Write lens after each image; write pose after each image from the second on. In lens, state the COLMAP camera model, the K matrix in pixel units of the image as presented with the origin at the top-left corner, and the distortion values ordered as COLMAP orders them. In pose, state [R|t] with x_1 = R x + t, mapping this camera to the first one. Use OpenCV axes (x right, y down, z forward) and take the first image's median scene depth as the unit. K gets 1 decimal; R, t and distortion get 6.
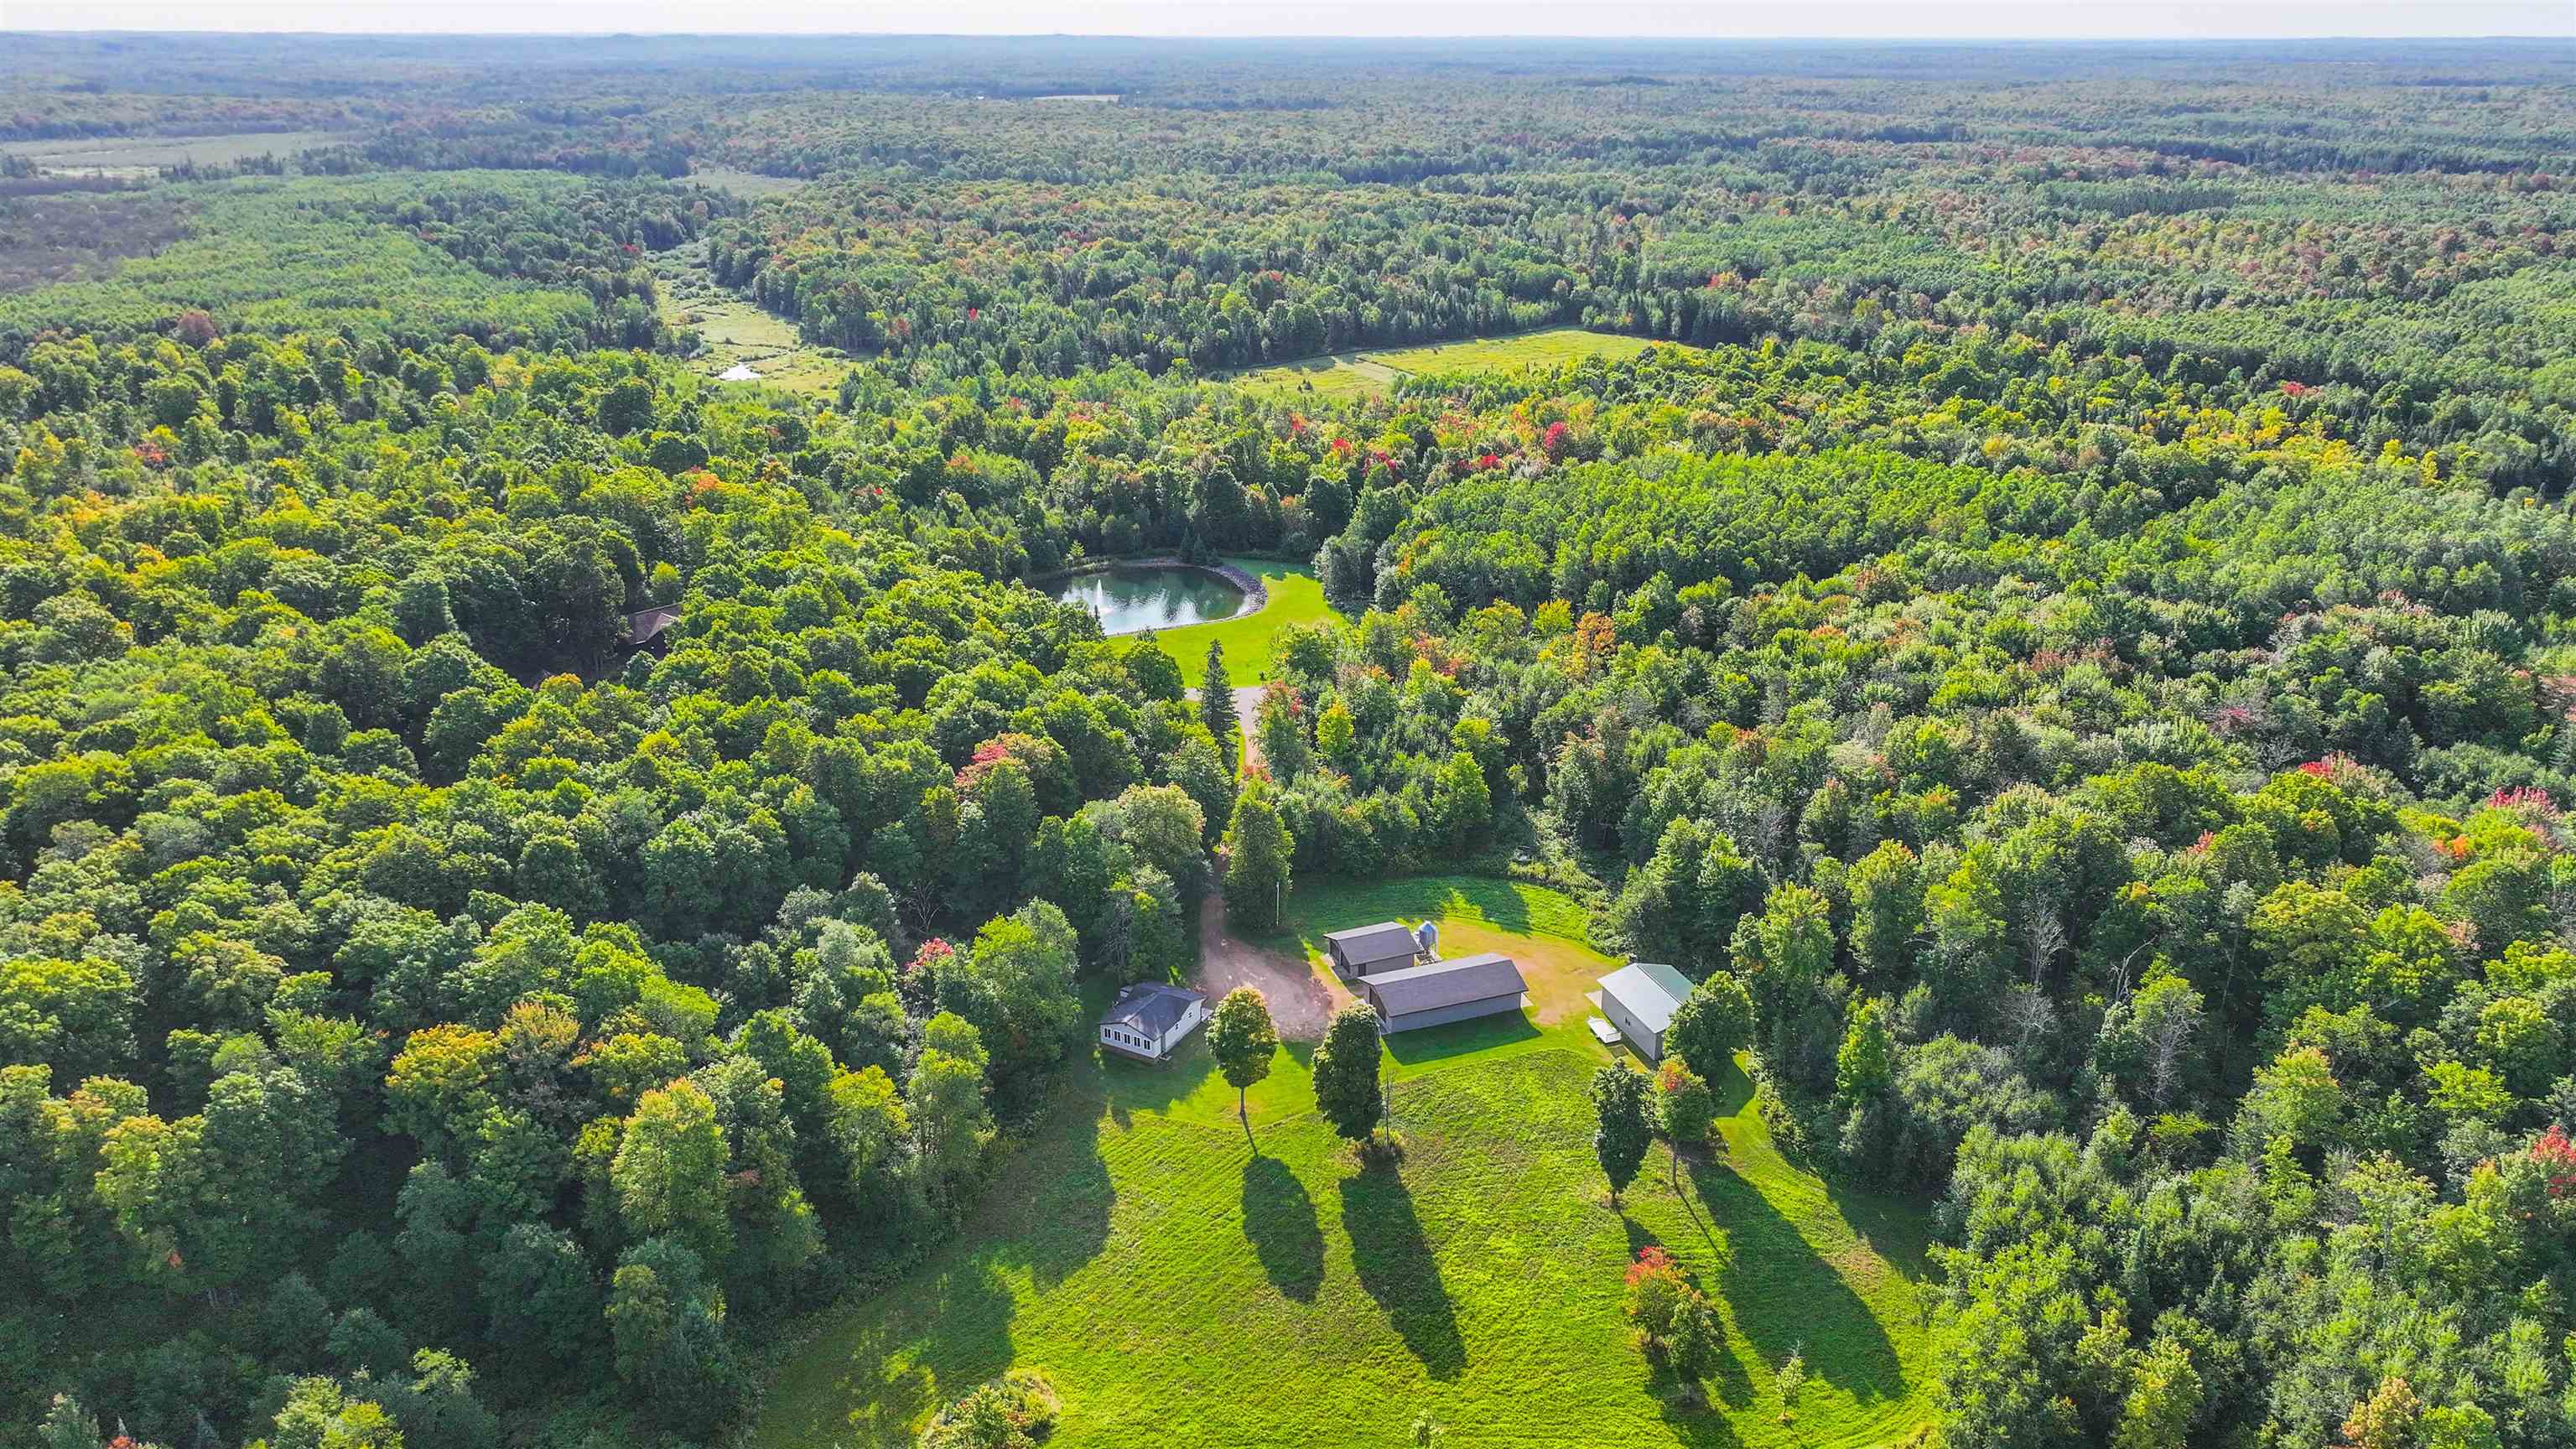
lens RADIAL K [[1811.1, 0, 1306.3], [0, 1811.1, 717.0], [0, 0, 1]] dist [0.002888, 0.000374]
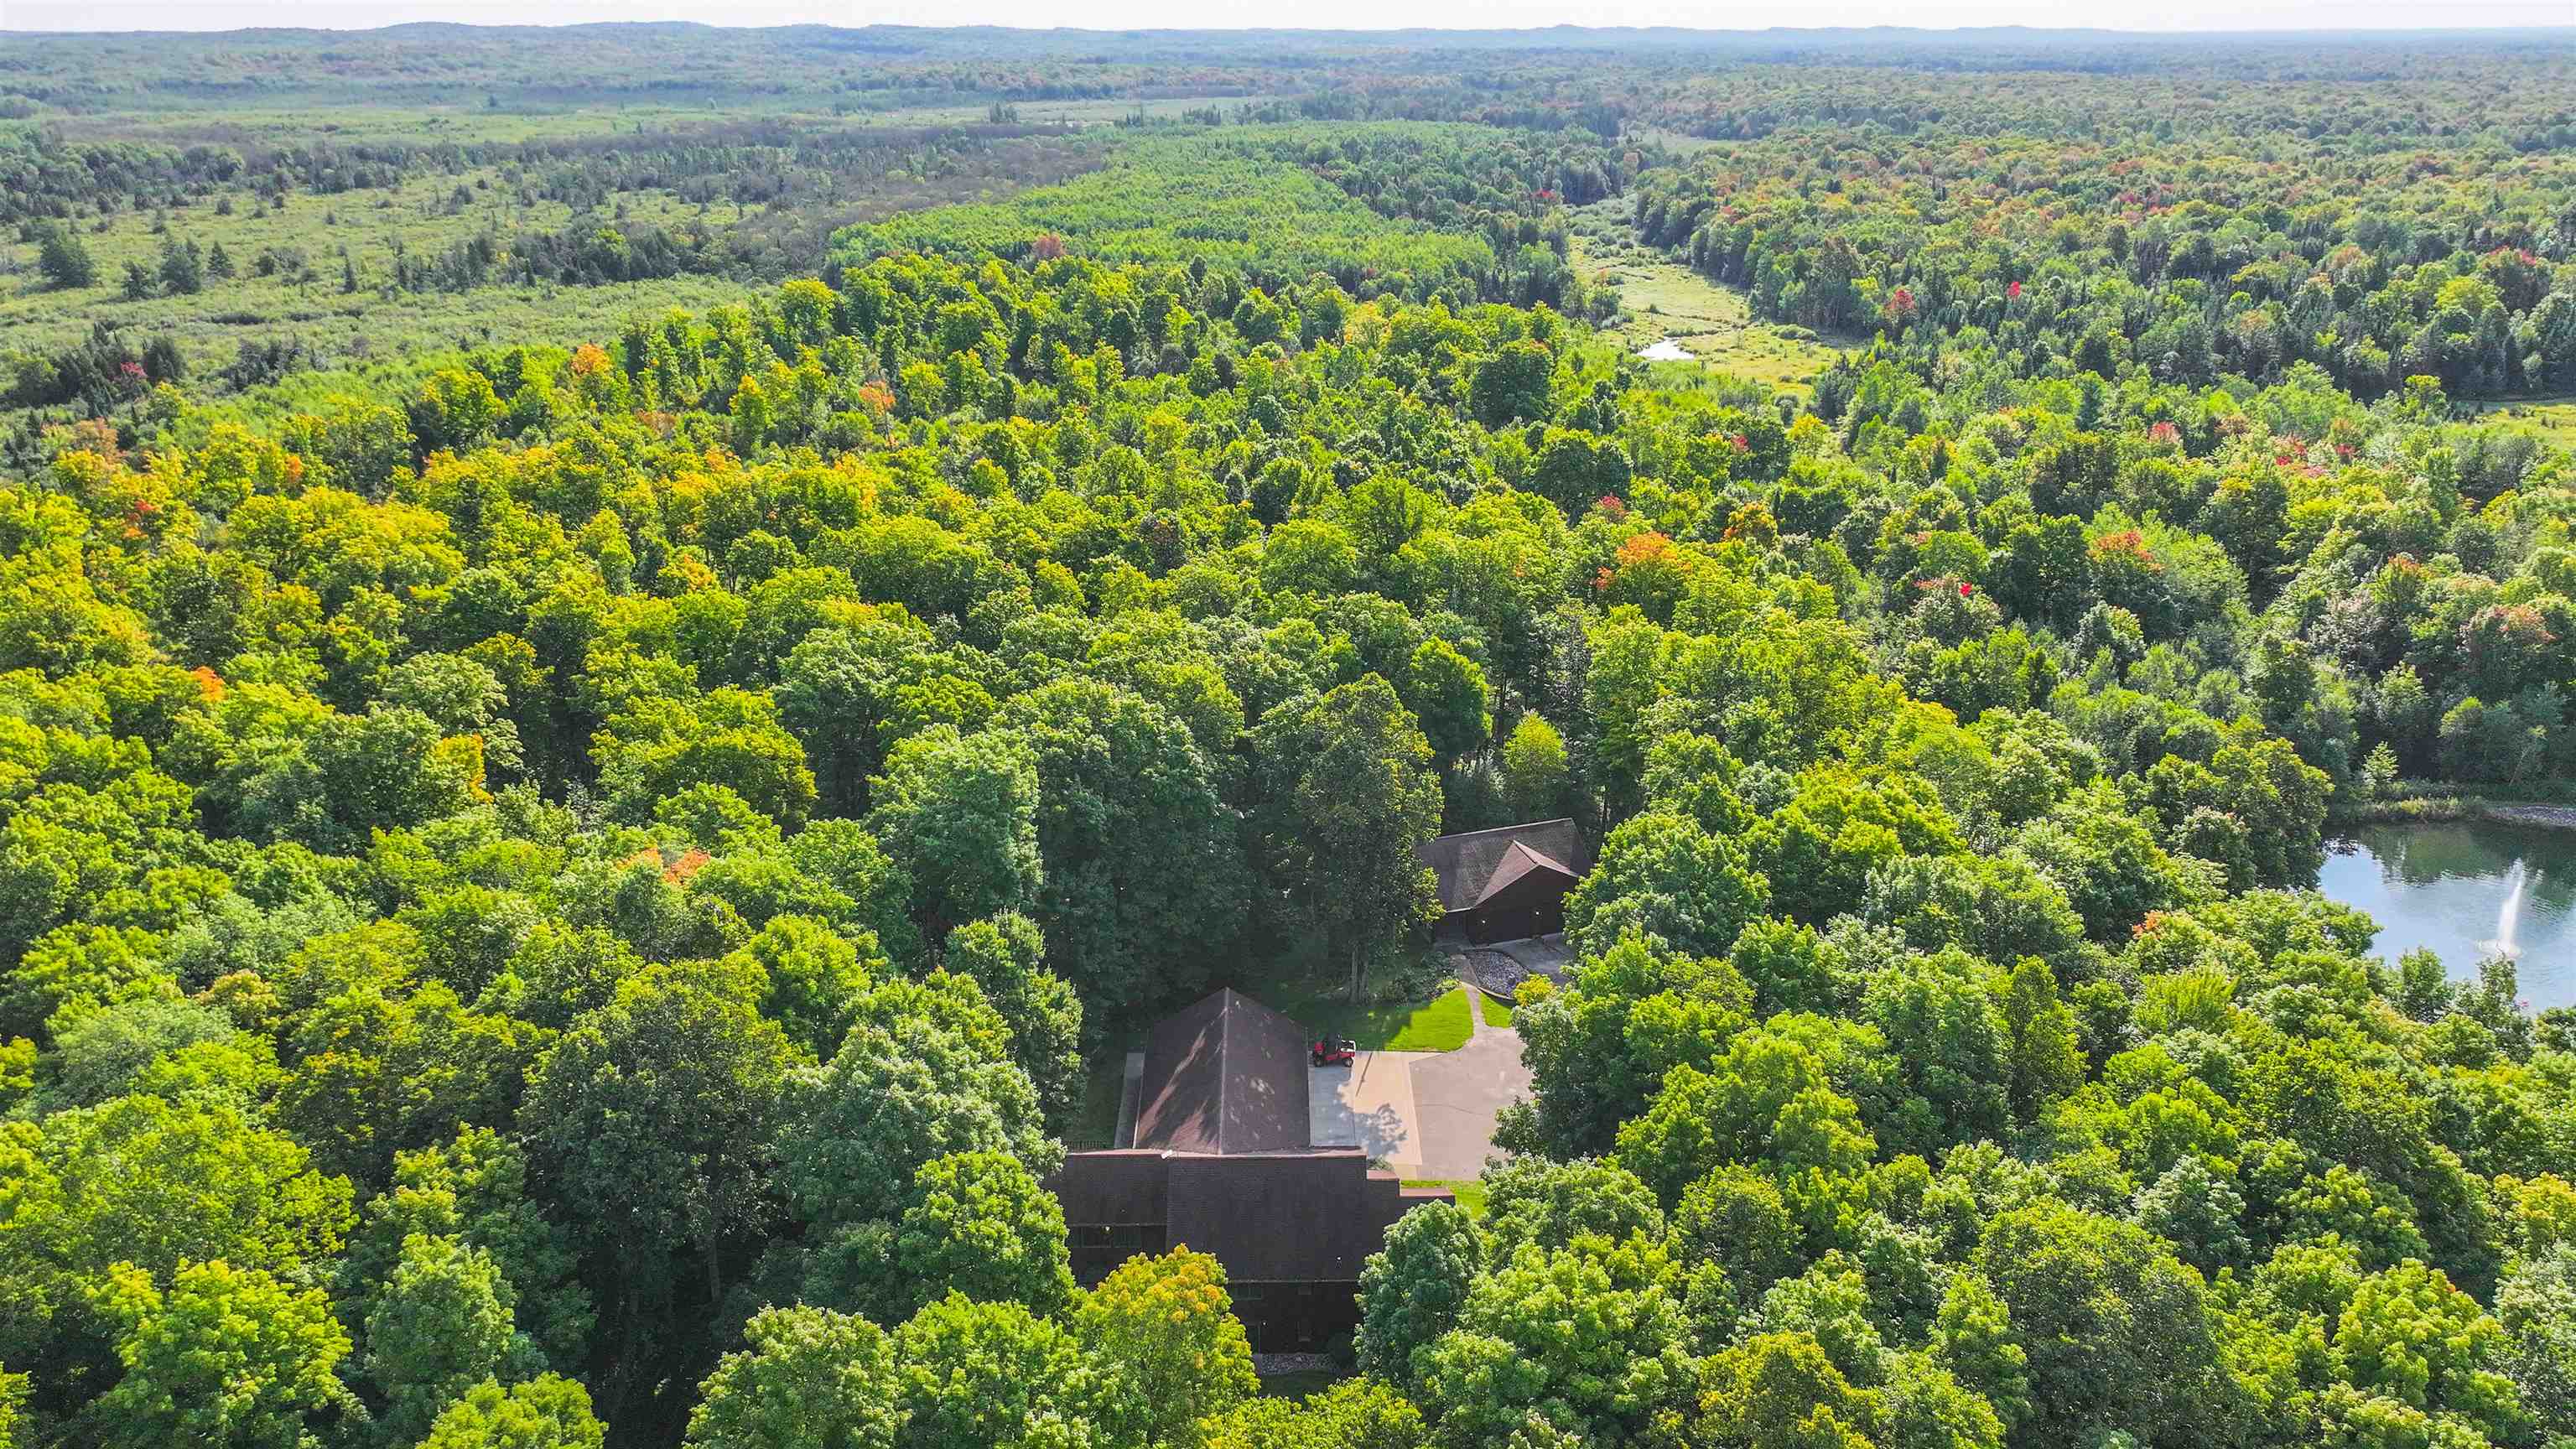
lens RADIAL K [[1811.1, 0, 1306.3], [0, 1811.1, 717.0], [0, 0, 1]] dist [0.002888, 0.000374]
pose [[0.891006, 0.156173, -0.426285, -0.109712], [-0.156532, 0.987072, 0.034444, -0.048257], [0.426153, 0.036037, 0.903933, 0.290650]]
